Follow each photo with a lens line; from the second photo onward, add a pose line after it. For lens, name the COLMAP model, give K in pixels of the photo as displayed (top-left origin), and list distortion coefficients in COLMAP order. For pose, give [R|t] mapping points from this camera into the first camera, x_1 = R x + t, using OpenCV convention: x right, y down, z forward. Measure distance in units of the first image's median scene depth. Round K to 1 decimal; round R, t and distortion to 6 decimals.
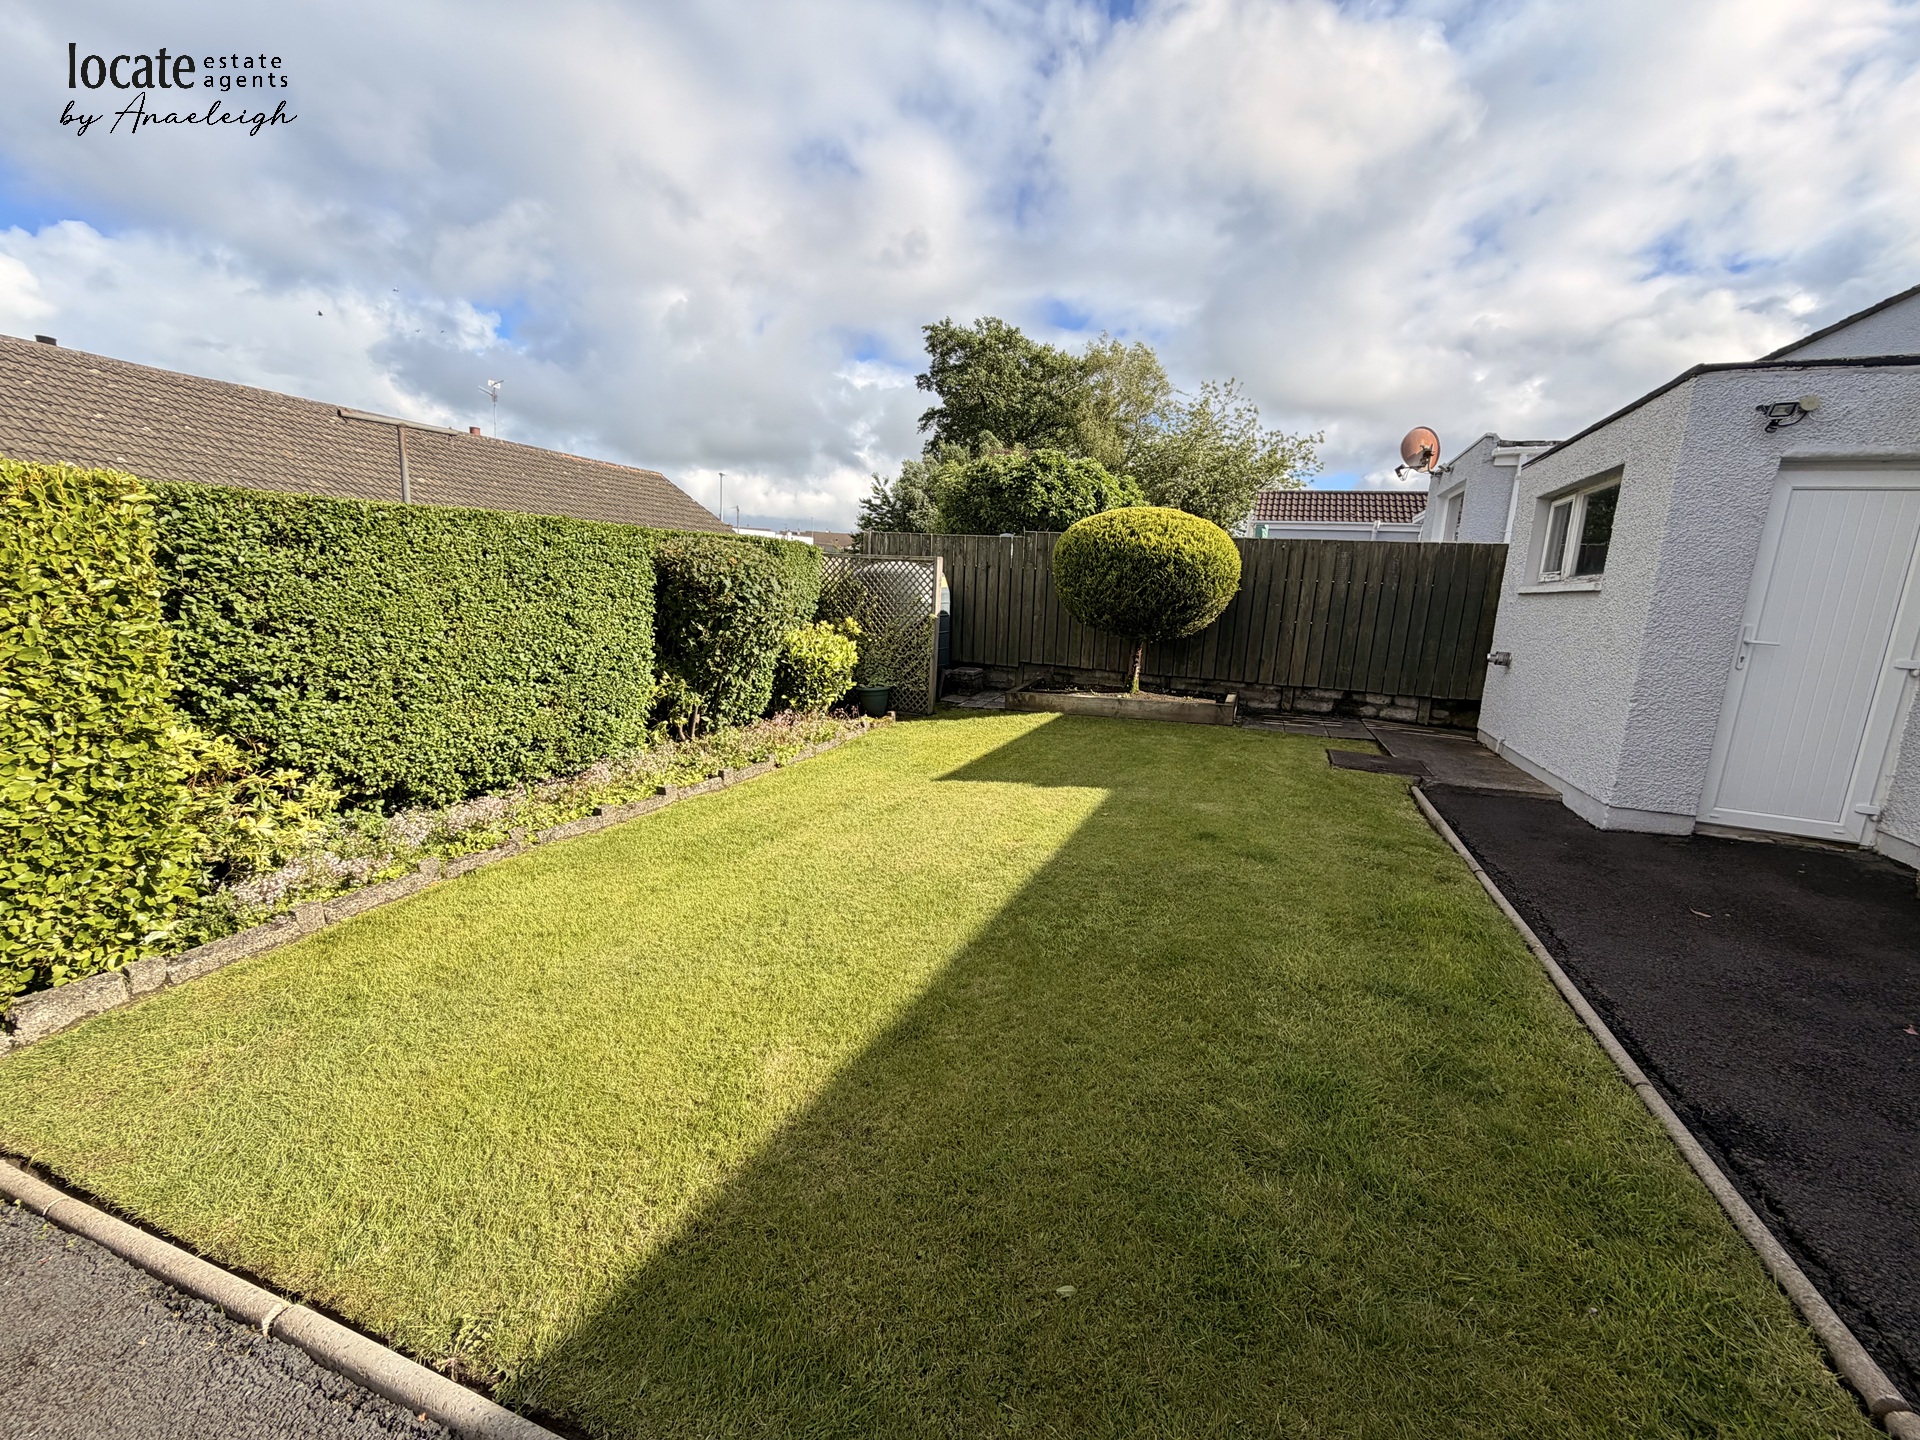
lens RADIAL K [[765.9, 0, 959.2], [0, 765.9, 730.7], [0, 0, 1]] dist [-0.001039, -0.000024]
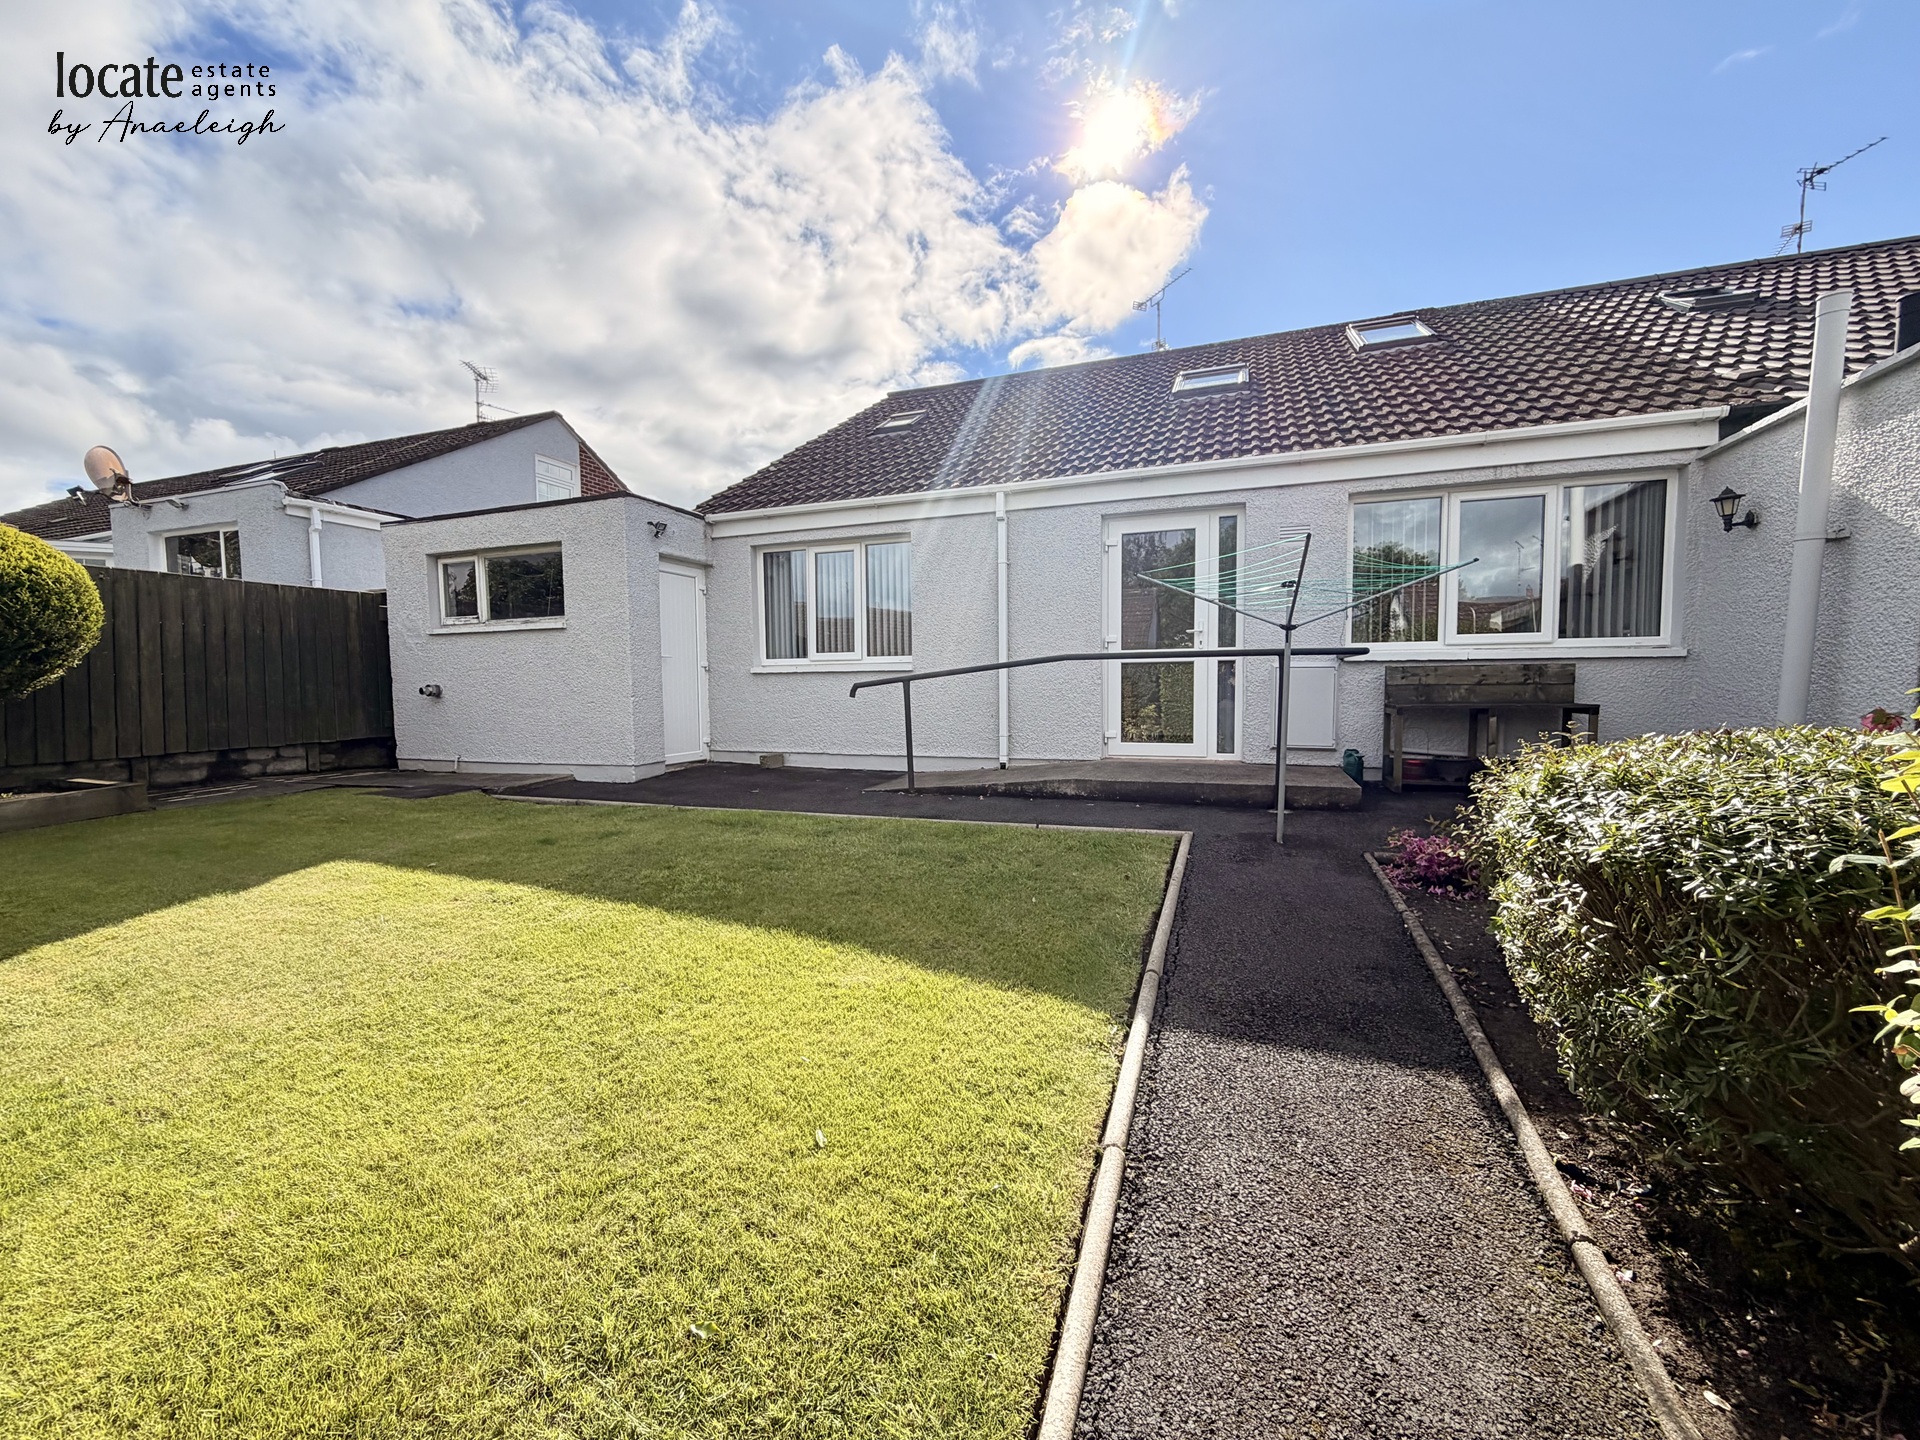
lens RADIAL K [[765.9, 0, 951.0], [0, 765.9, 714.9], [0, 0, 1]] dist [-0.001039, -0.000024]
pose [[-0.024499, -0.096095, 0.995071, -0.372309], [0.197790, 0.975227, 0.099049, -0.015291], [-0.979938, 0.199242, -0.004885, 0.206563]]
